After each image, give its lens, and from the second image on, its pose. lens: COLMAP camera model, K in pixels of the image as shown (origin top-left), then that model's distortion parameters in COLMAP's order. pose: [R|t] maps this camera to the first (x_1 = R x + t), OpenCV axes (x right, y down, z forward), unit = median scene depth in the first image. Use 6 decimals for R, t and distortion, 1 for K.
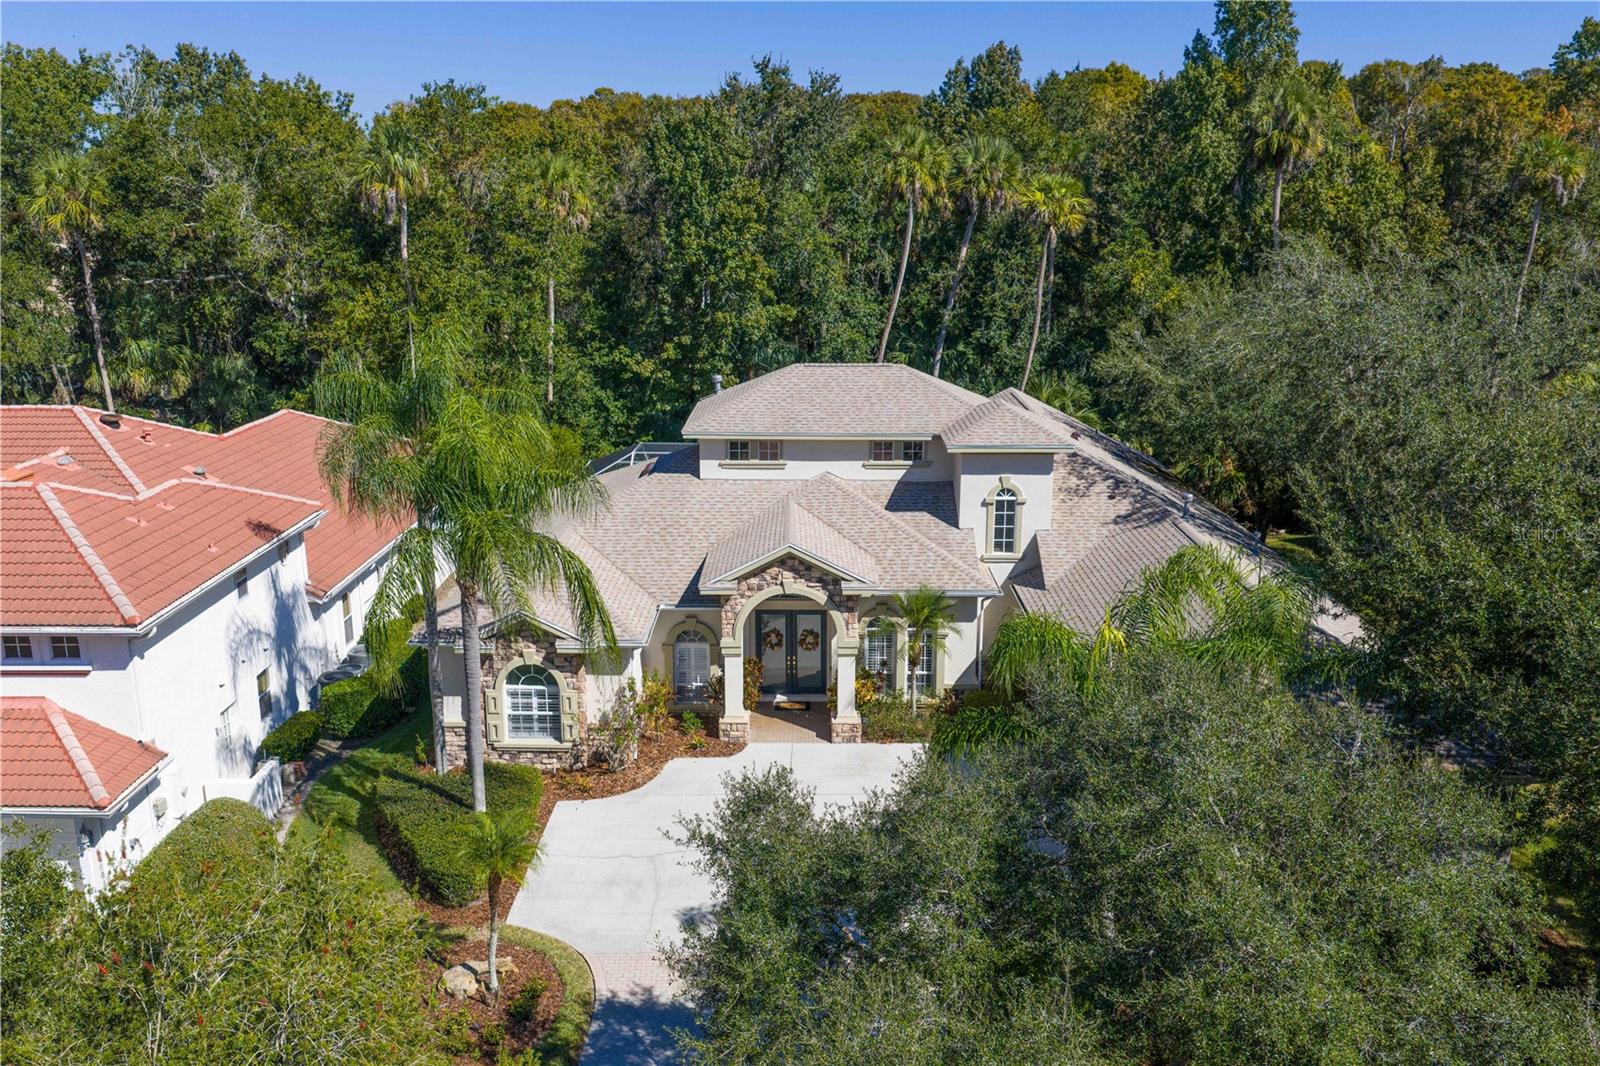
lens RADIAL K [[1329.1, 0, 790.8], [0, 1329.1, 537.7], [0, 0, 1]] dist [0.004573, -0.018010]
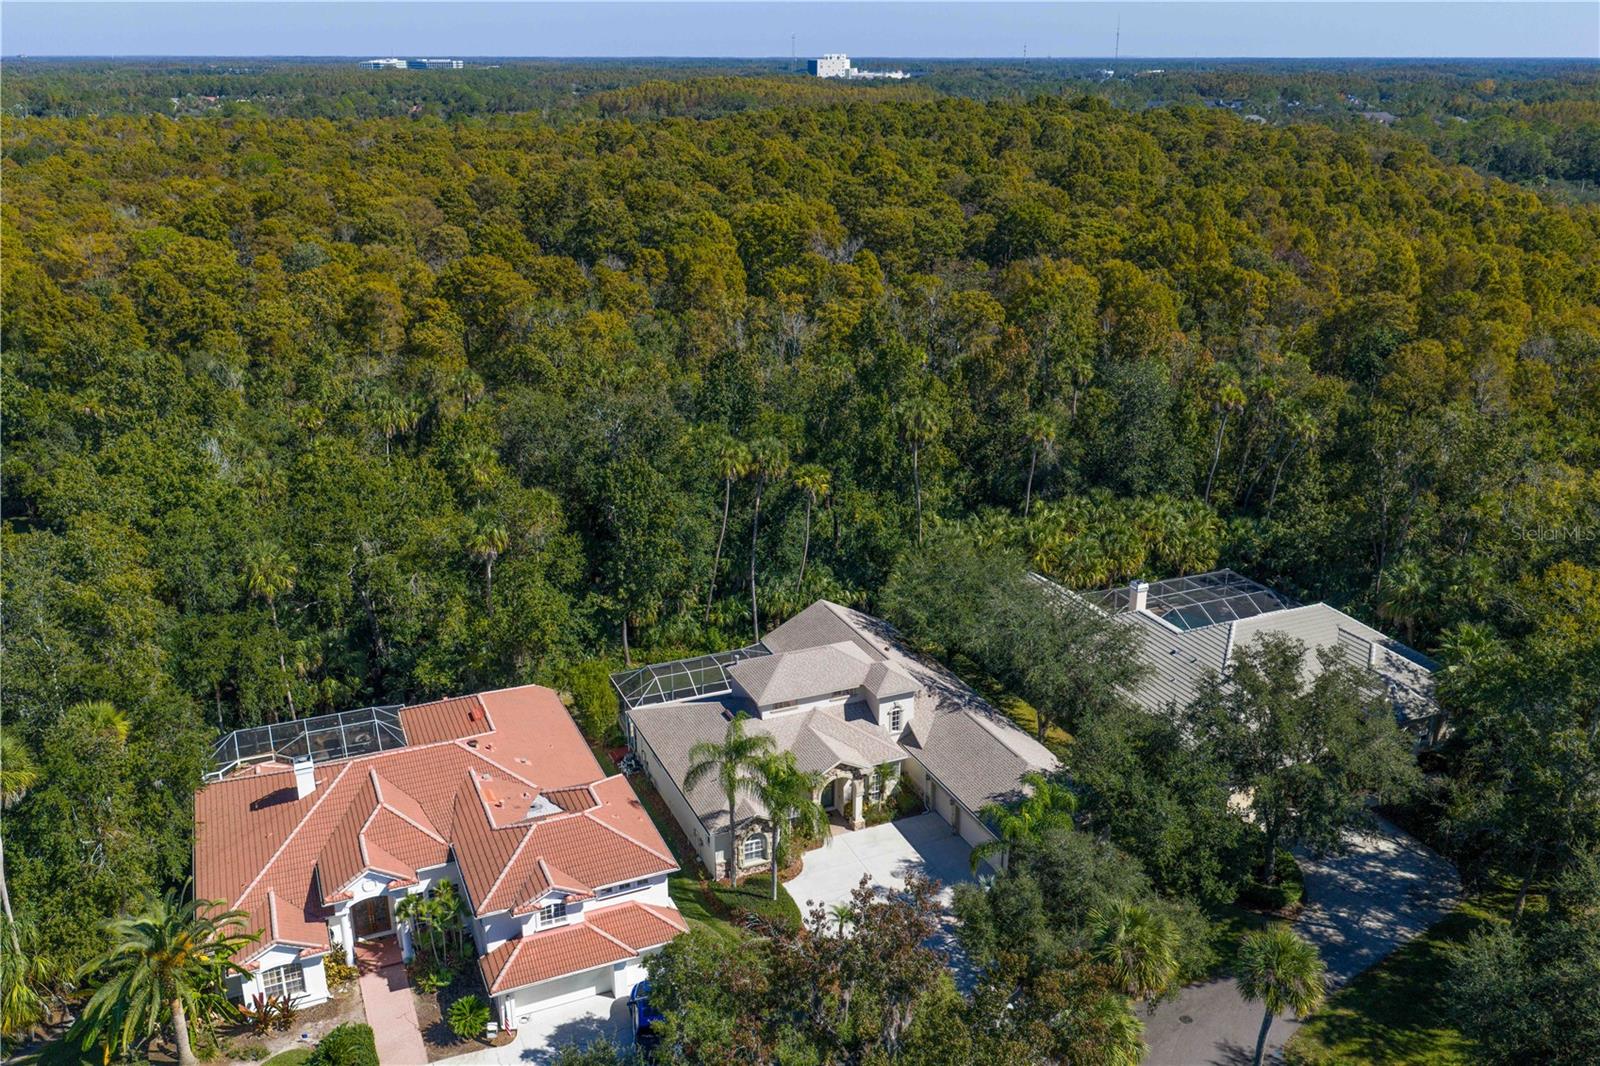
lens RADIAL K [[1332.0, 0, 797.2], [0, 1332.0, 534.7], [0, 0, 1]] dist [0.013303, -0.029585]
pose [[0.909364, -0.139311, 0.391982, -0.940510], [0.101795, 0.988133, 0.115029, -0.668710], [-0.403355, -0.064702, 0.912753, -1.139115]]
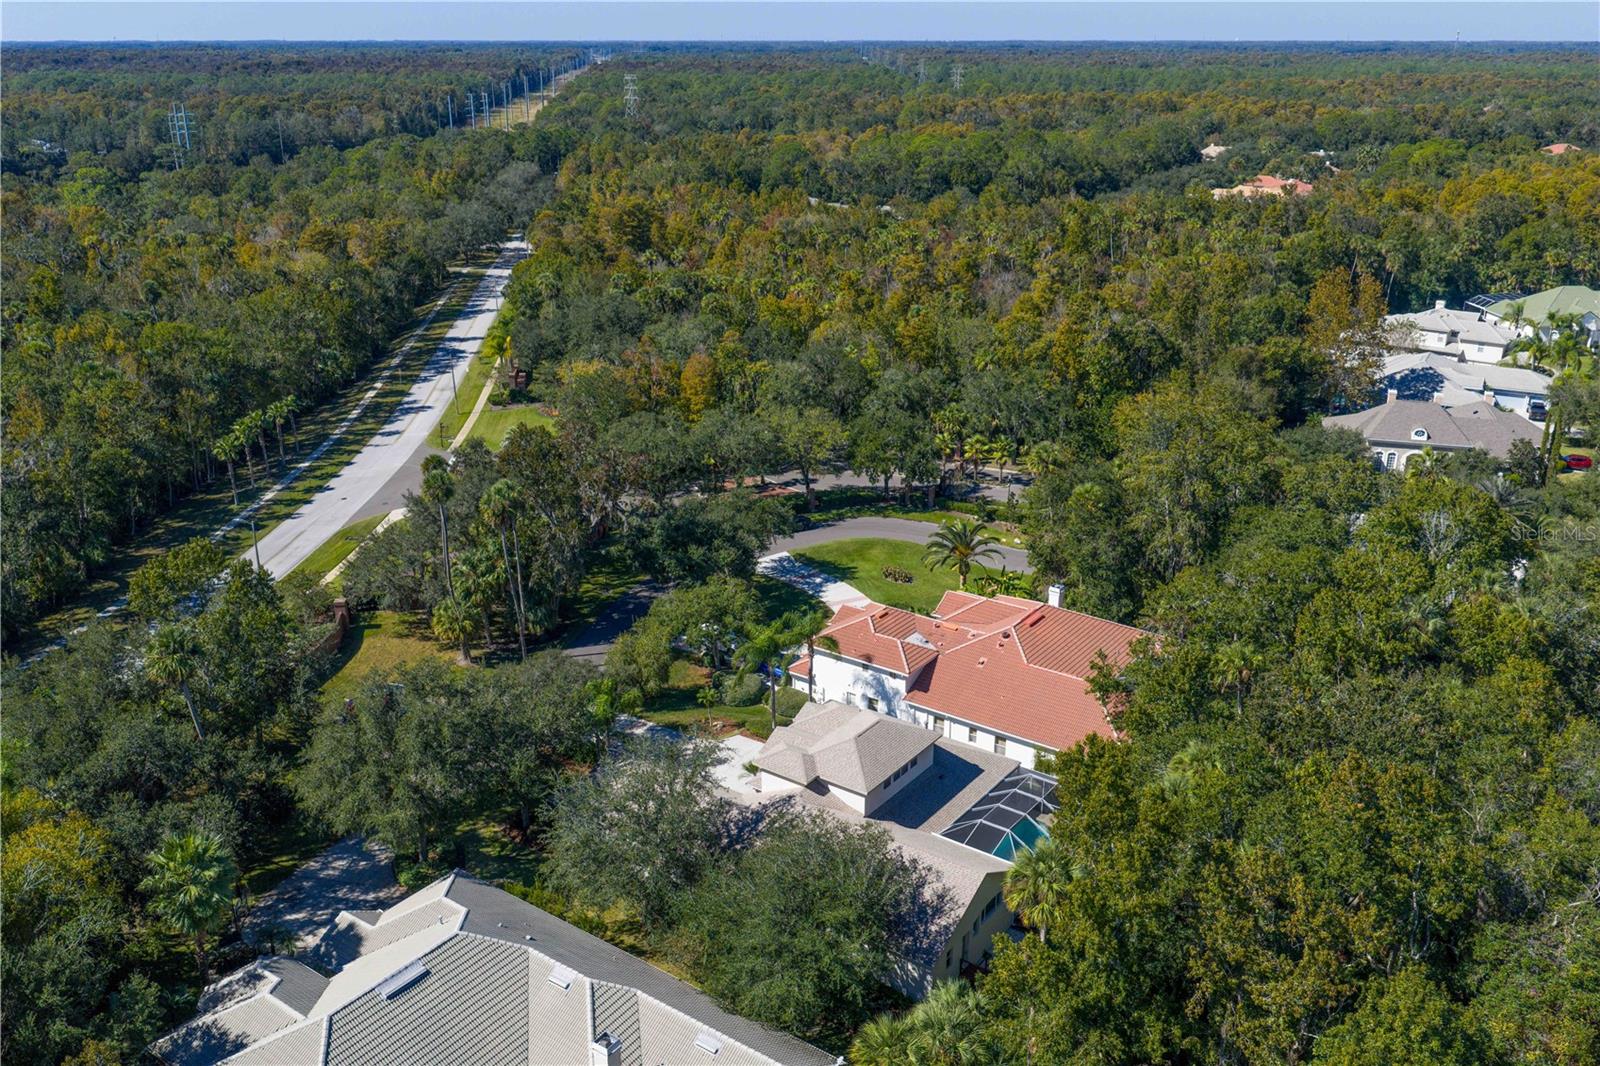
lens RADIAL K [[1332.0, 0, 797.2], [0, 1332.0, 534.7], [0, 0, 1]] dist [0.013303, -0.029585]
pose [[-0.567665, 0.292029, -0.769724, 2.024498], [-0.204703, 0.855538, 0.475553, -1.694412], [0.797404, 0.427520, -0.425880, 2.015085]]
